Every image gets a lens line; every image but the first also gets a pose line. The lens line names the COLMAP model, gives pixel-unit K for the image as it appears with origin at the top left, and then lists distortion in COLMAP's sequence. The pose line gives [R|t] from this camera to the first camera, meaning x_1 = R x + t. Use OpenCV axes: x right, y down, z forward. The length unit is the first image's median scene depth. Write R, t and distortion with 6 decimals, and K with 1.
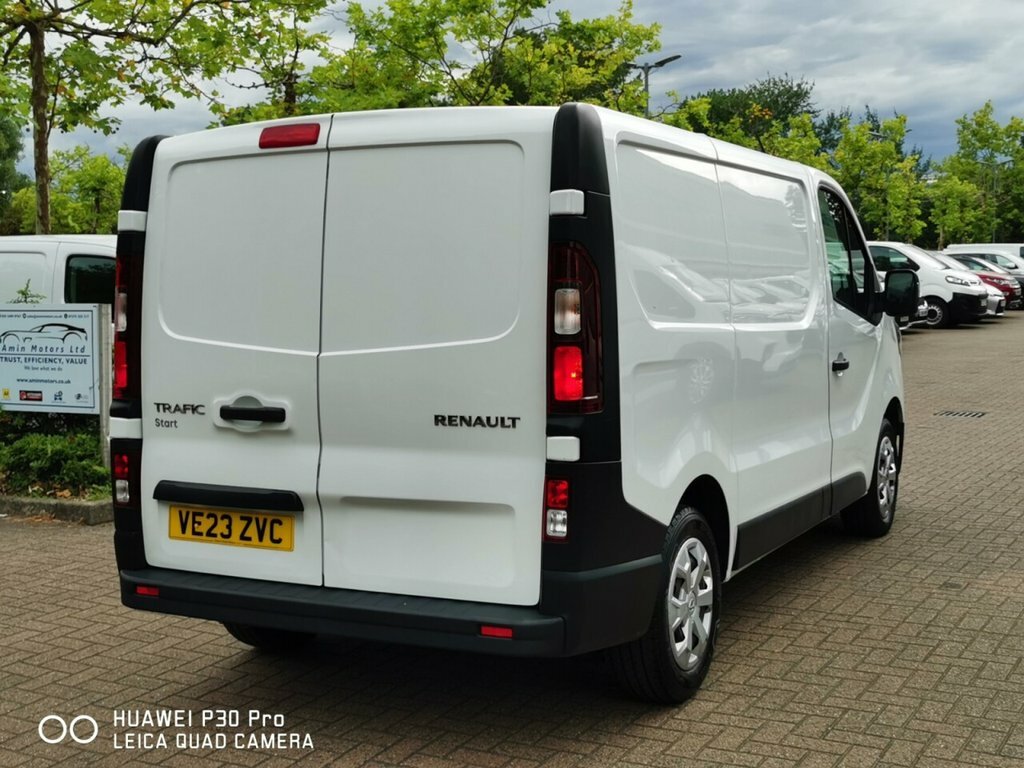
lens RADIAL K [[1341.5, 0, 526.2], [0, 1341.5, 383.7], [0, 0, 1]] dist [0.115699, -0.296777]
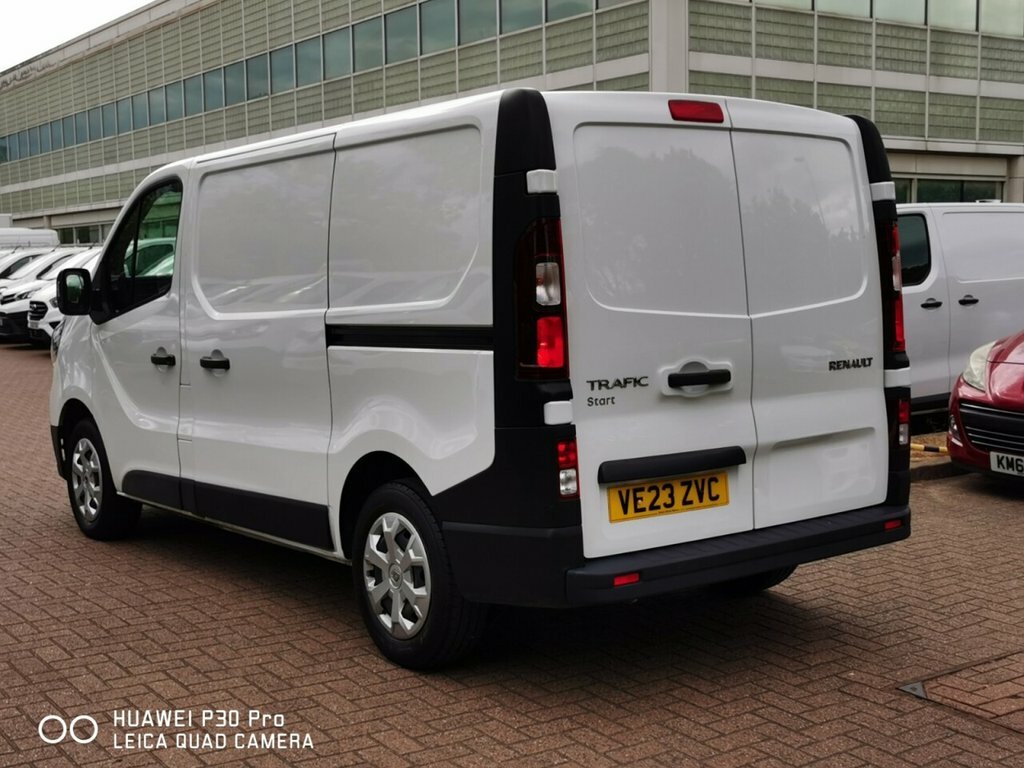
lens RADIAL K [[1341.5, 0, 526.2], [0, 1341.5, 383.7], [0, 0, 1]] dist [0.115699, -0.296777]
pose [[0.427517, -0.066616, 0.901549, -1.167318], [0.085248, 0.995808, 0.033157, -0.018682], [-0.899979, 0.062680, 0.431404, 0.666066]]
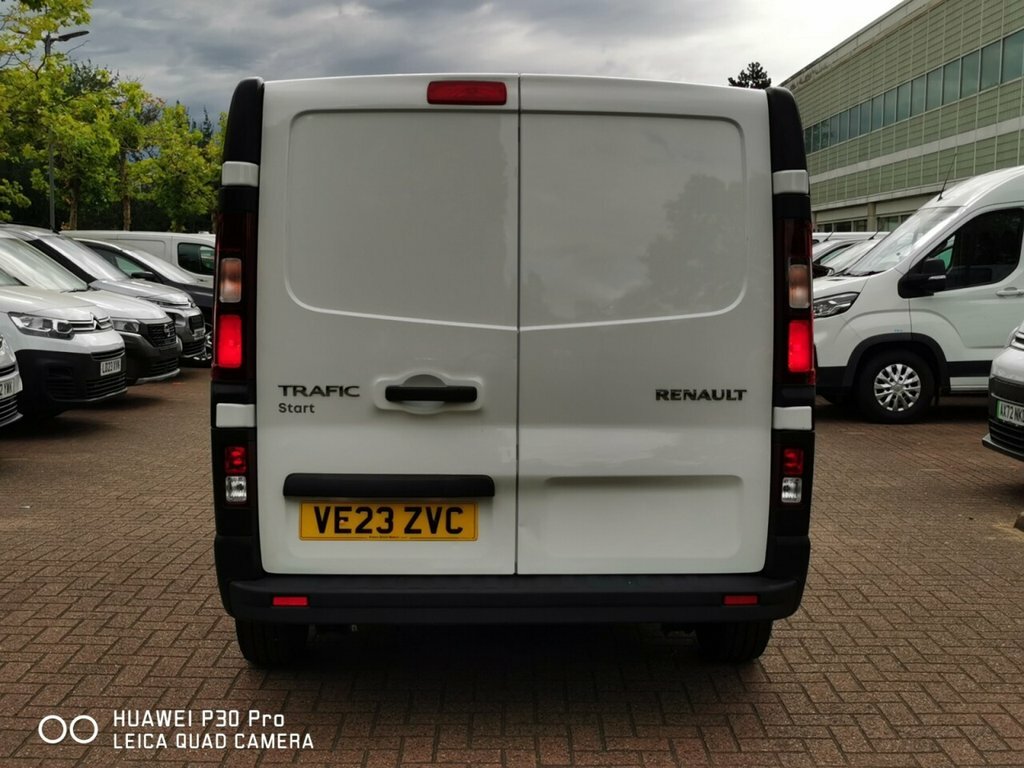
lens RADIAL K [[1341.5, 0, 526.2], [0, 1341.5, 383.7], [0, 0, 1]] dist [0.115699, -0.296777]
pose [[0.863086, -0.014710, 0.504842, -0.598408], [0.014129, 0.999888, 0.004979, 0.011583], [-0.504859, 0.002836, 0.863197, 0.177159]]
